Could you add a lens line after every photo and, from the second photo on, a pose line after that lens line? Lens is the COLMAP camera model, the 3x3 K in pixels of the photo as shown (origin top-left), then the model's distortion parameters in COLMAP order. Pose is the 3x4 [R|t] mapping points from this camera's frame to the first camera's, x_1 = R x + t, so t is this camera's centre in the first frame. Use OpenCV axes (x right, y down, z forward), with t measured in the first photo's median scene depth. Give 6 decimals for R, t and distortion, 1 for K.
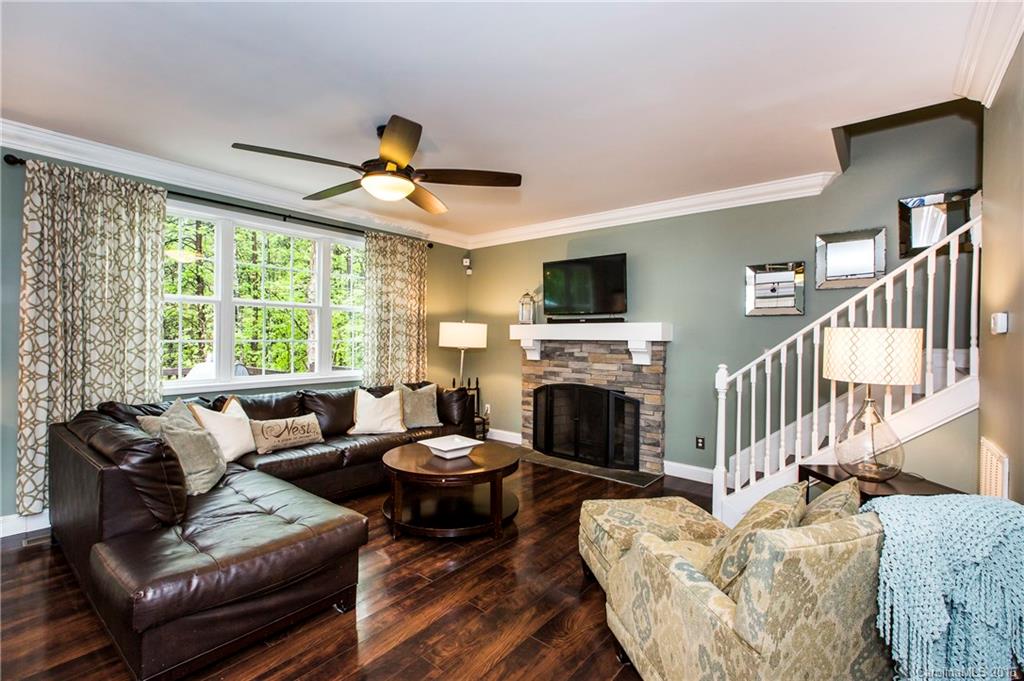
lens RADIAL K [[457.5, 0, 512.0], [0, 457.5, 340.5], [0, 0, 1]] dist [0.000681, 0.000127]
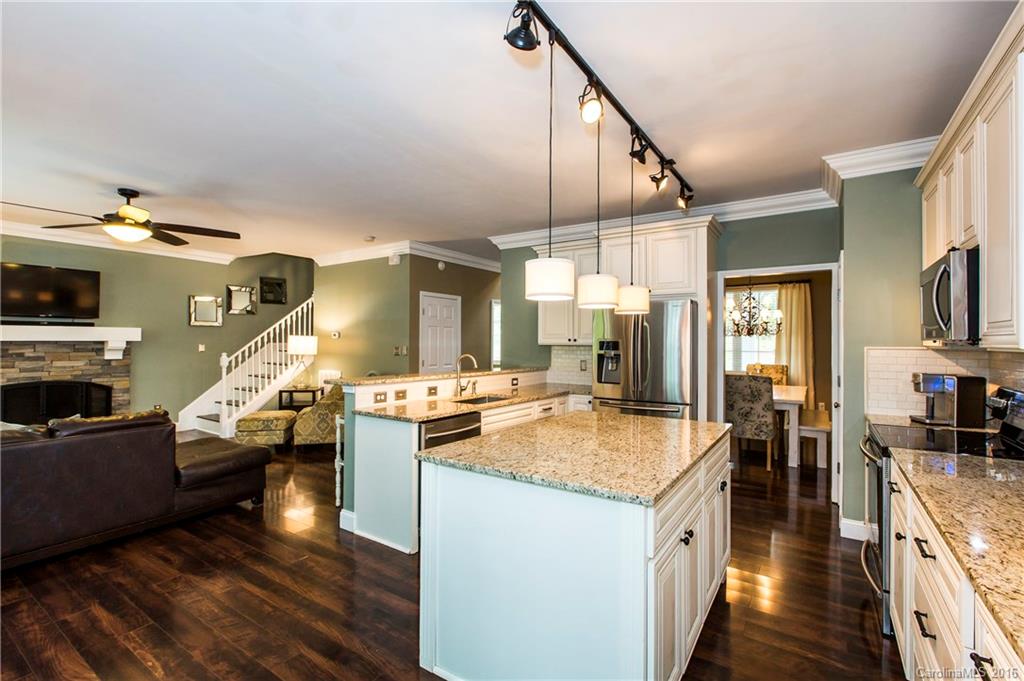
lens RADIAL K [[457.5, 0, 512.0], [0, 457.5, 340.5], [0, 0, 1]] dist [0.000681, 0.000127]
pose [[-0.089985, -0.014230, 0.995841, -1.101914], [-0.001768, 0.999899, 0.014128, -0.020804], [-0.995942, -0.000489, -0.090001, -0.021146]]
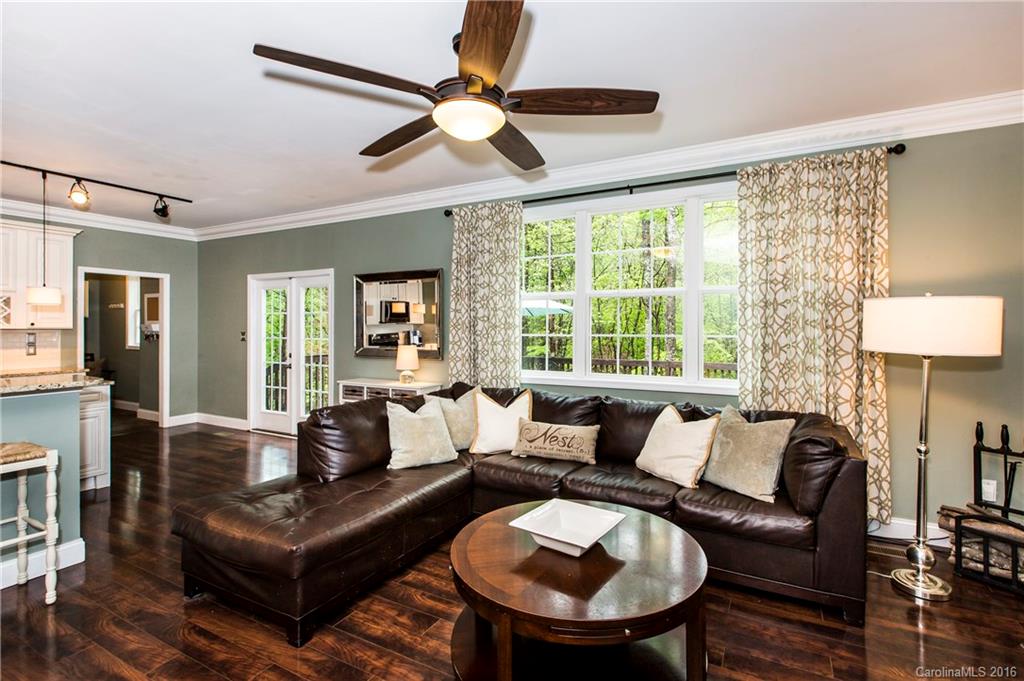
lens RADIAL K [[474.6, 0, 513.7], [0, 474.6, 323.5], [0, 0, 1]] dist [-0.000594, -0.000212]
pose [[0.207353, -0.022786, -0.978001, 0.288659], [-0.008078, 0.999655, -0.025003, 0.002085], [0.978233, 0.013084, 0.207097, 0.566476]]
